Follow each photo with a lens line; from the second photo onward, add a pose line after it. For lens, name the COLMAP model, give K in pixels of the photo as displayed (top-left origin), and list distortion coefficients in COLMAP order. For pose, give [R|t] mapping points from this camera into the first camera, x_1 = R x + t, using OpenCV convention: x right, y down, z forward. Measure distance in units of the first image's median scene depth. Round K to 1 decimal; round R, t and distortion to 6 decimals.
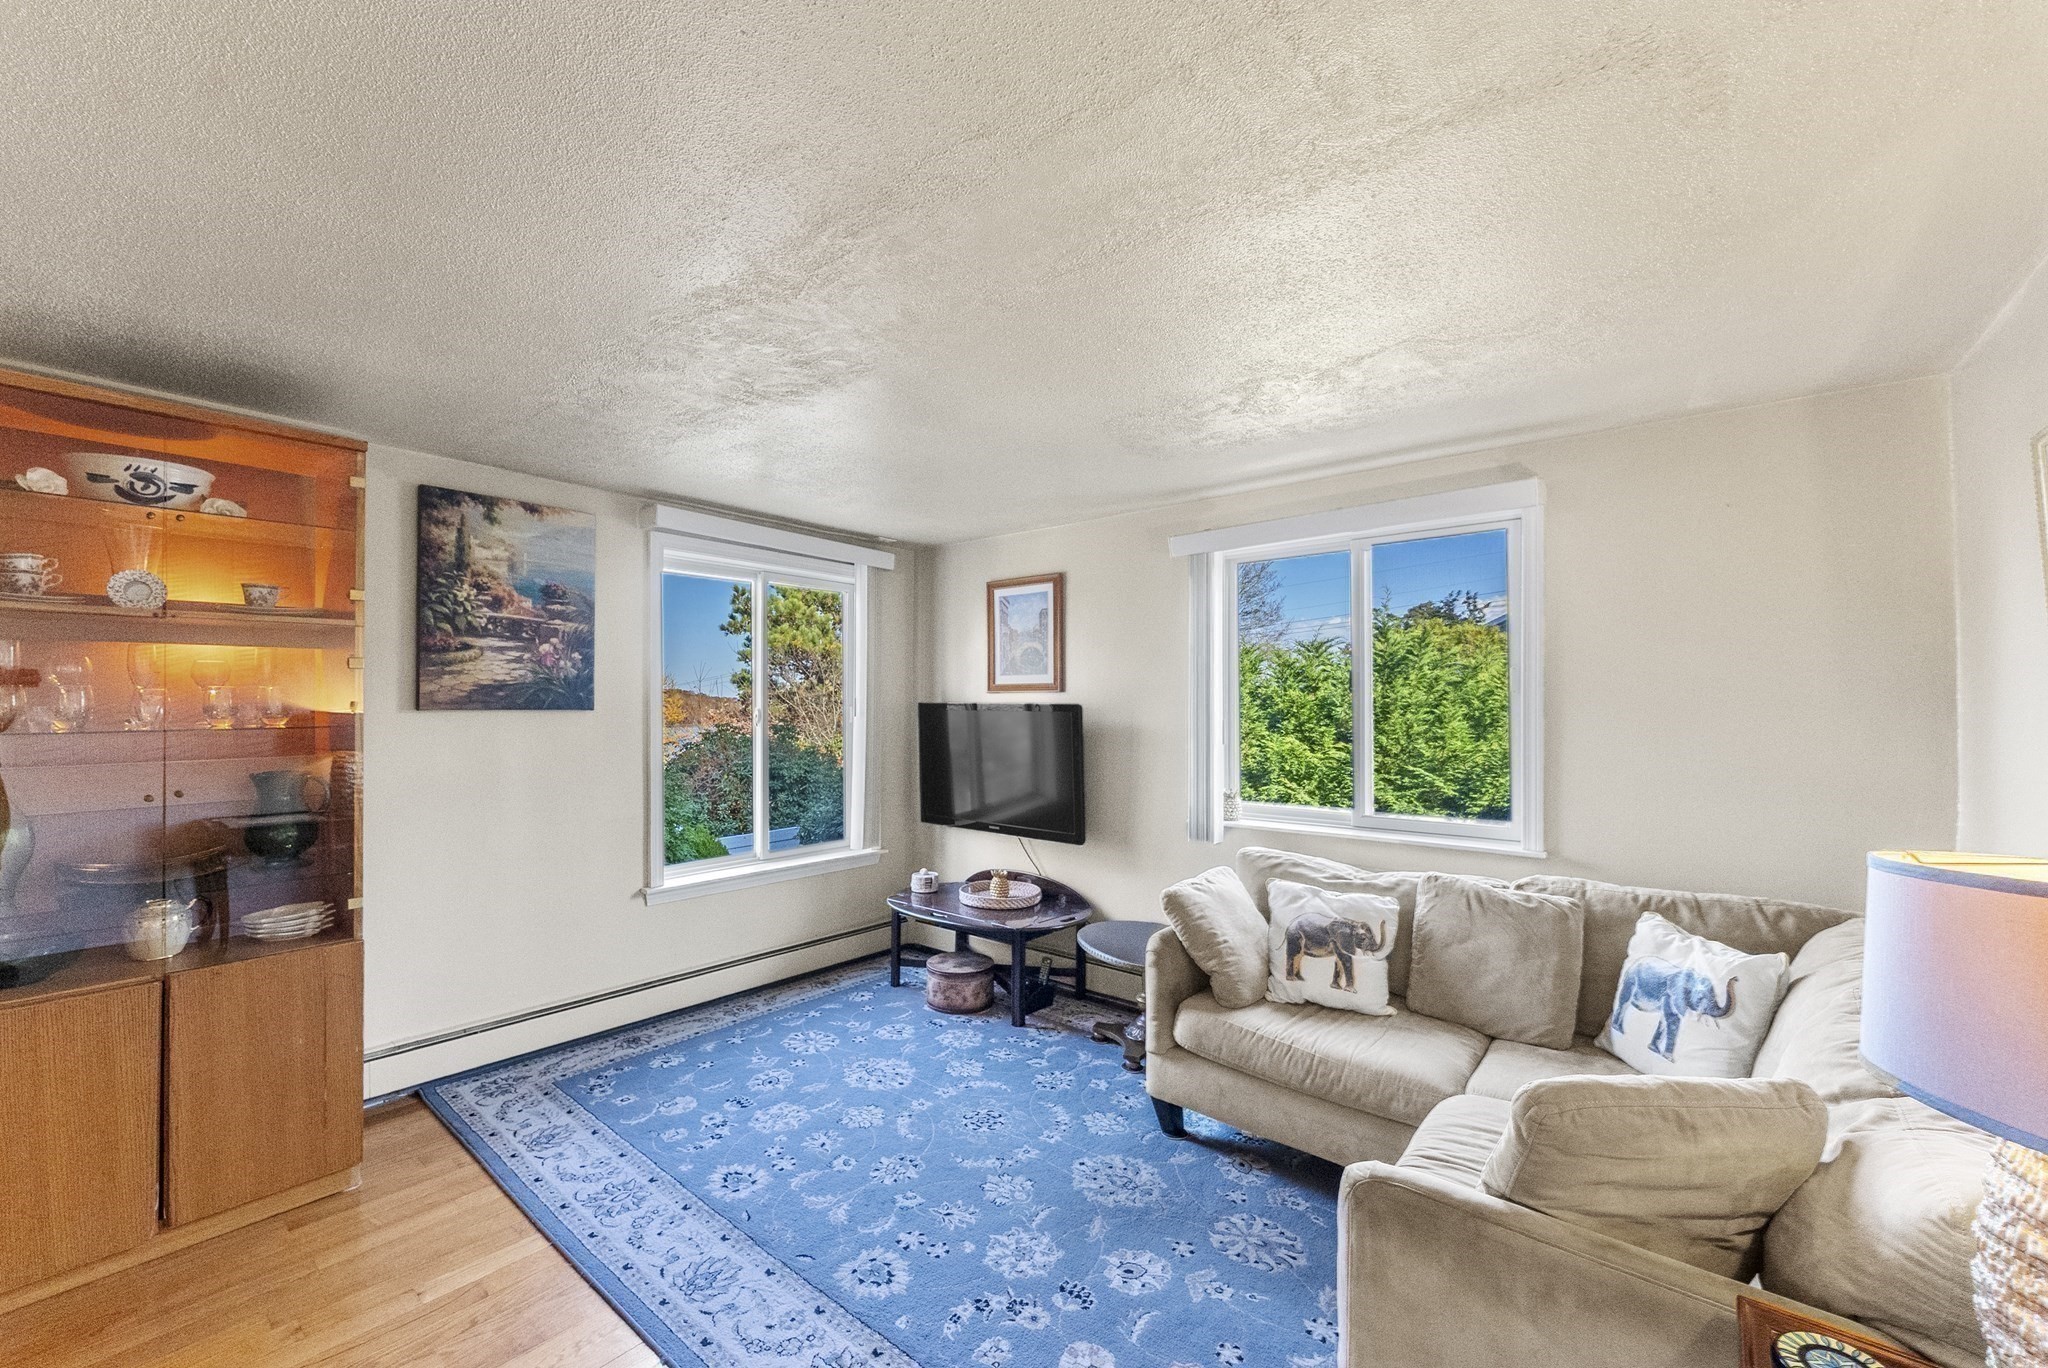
lens RADIAL K [[822.5, 0, 1020.3], [0, 822.5, 688.8], [0, 0, 1]] dist [-0.002072, -0.000364]
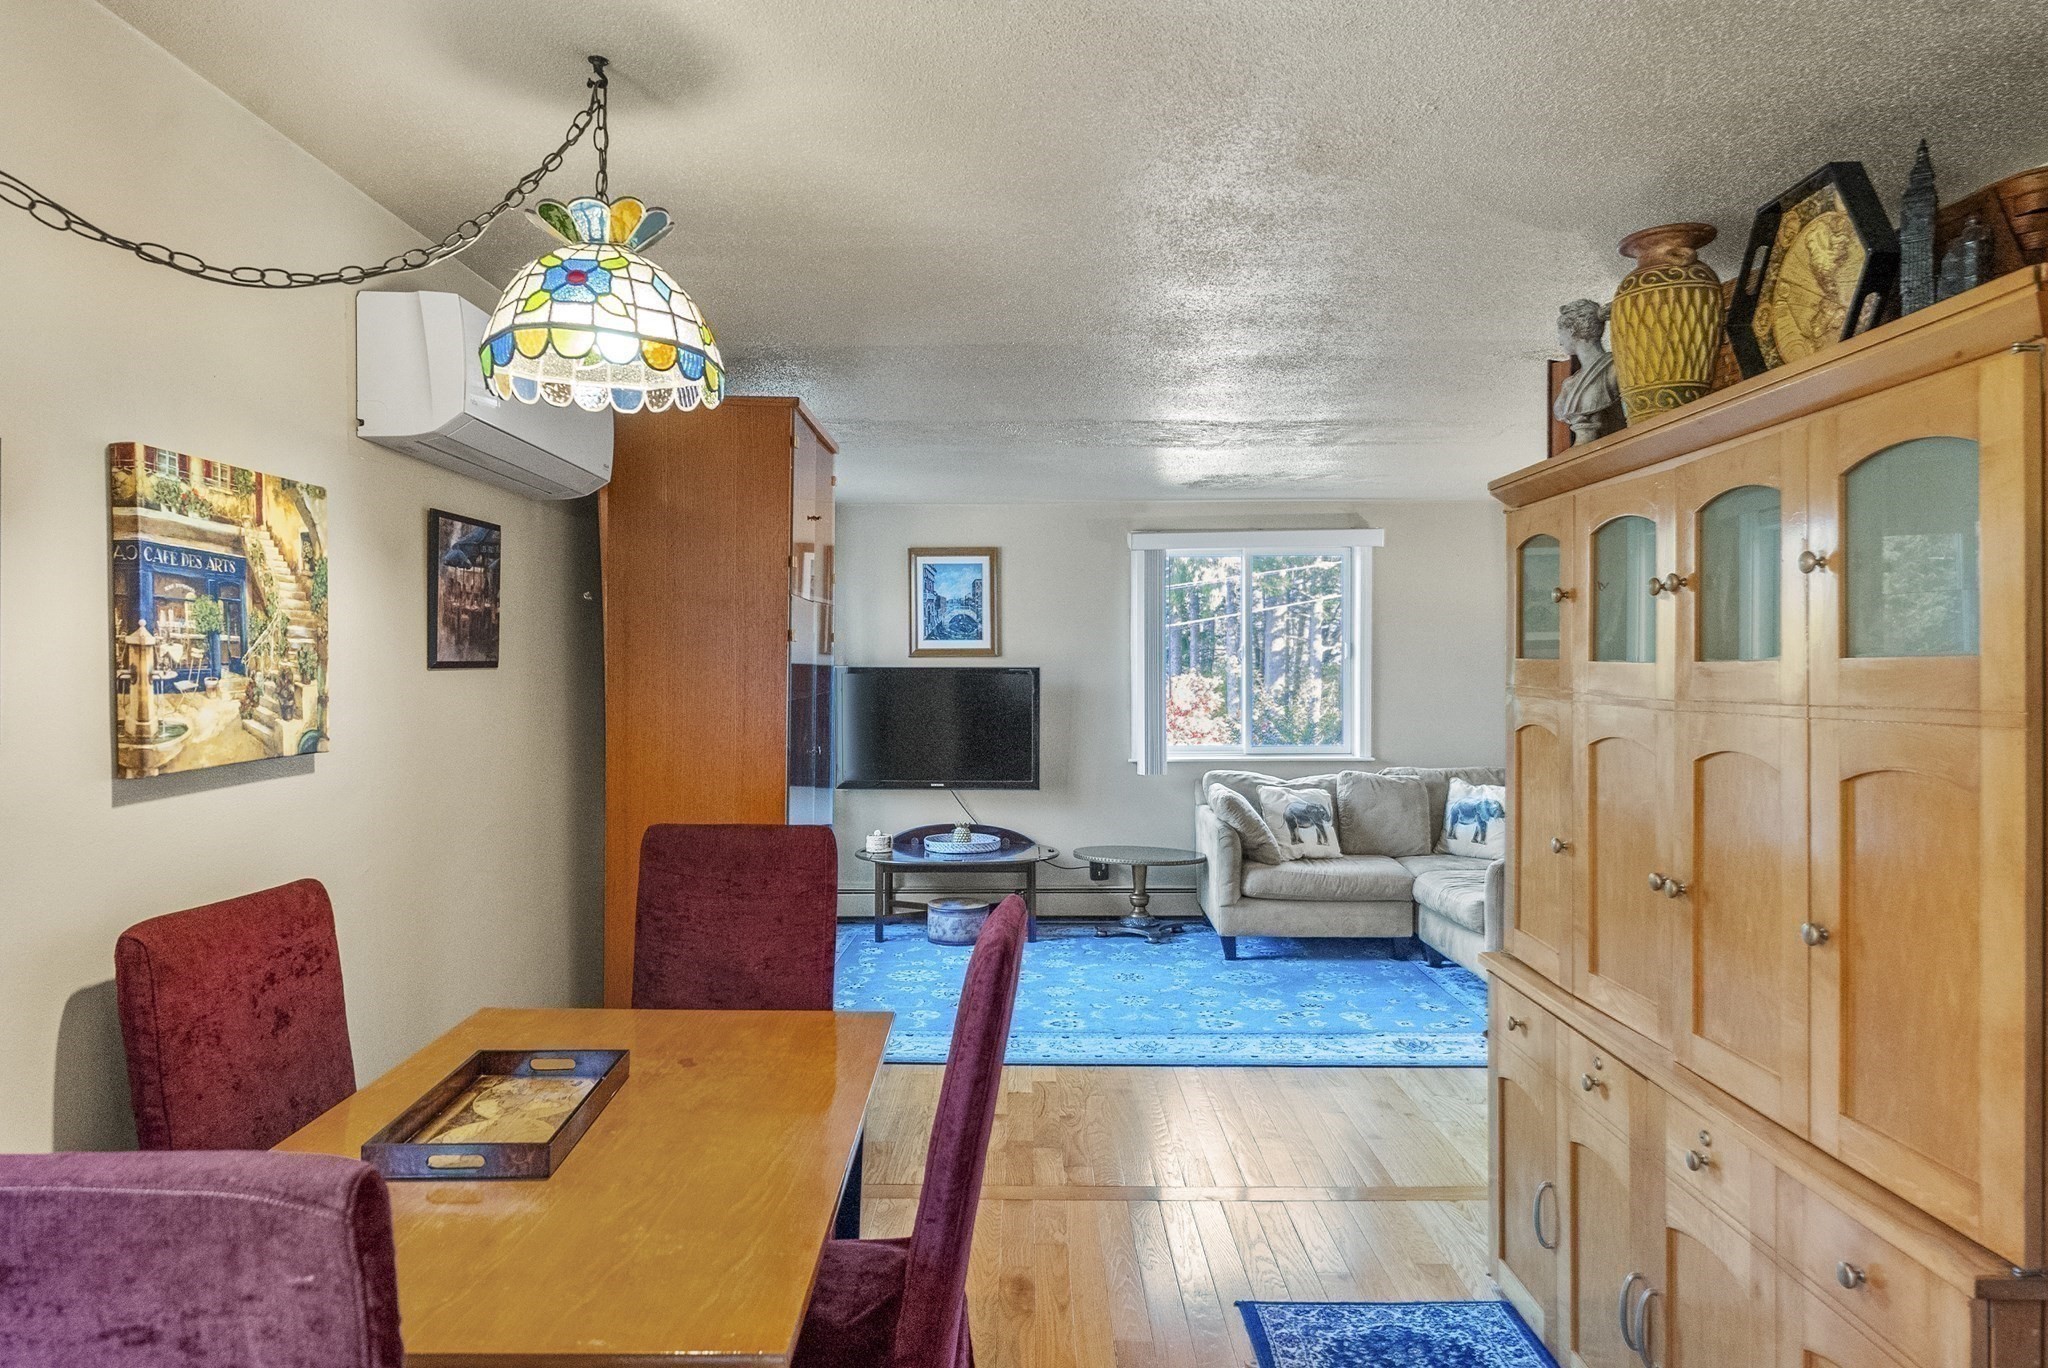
lens RADIAL K [[1215.3, 0, 1024.0], [0, 1215.3, 684.0], [0, 0, 1]] dist [0.003180, 0.000238]
pose [[0.765089, -0.008522, 0.643868, -1.526806], [-0.009802, 0.999642, 0.024878, -0.000711], [-0.643850, -0.025345, 0.764732, -0.415933]]
